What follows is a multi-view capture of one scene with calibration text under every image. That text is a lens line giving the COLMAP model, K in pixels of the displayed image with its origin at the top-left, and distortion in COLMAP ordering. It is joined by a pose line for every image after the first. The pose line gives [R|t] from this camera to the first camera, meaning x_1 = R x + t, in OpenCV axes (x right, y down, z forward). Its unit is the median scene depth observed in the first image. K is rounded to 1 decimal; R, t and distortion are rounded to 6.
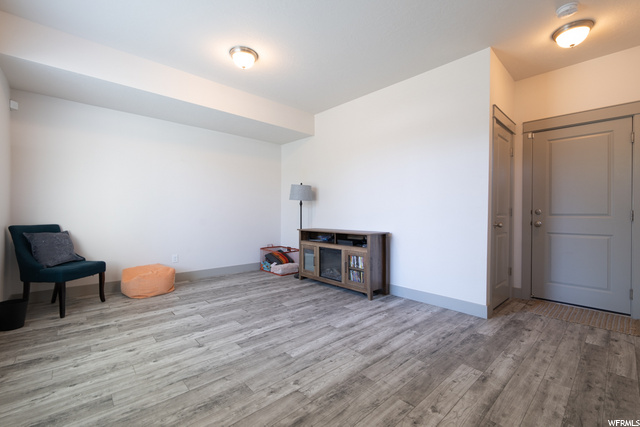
lens RADIAL K [[272.9, 0, 320.0], [0, 272.9, 213.5], [0, 0, 1]] dist [-0.001754, -0.000329]
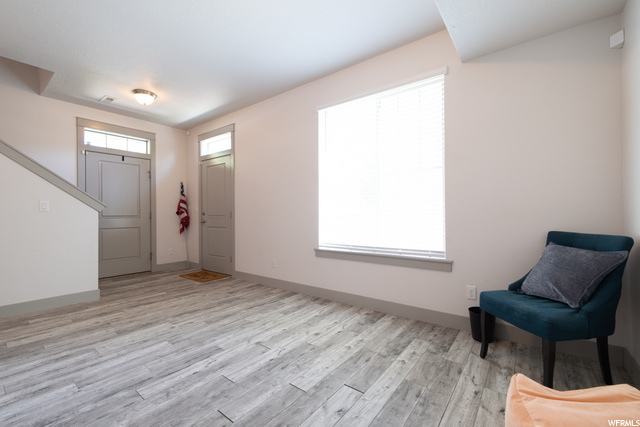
lens RADIAL K [[272.9, 0, 320.0], [0, 272.9, 213.5], [0, 0, 1]] dist [-0.001754, -0.000329]
pose [[-0.984633, -0.001174, -0.174630, -0.480234], [-0.000626, 0.999995, -0.003192, -0.000875], [0.174632, -0.003034, -0.984629, 2.029167]]
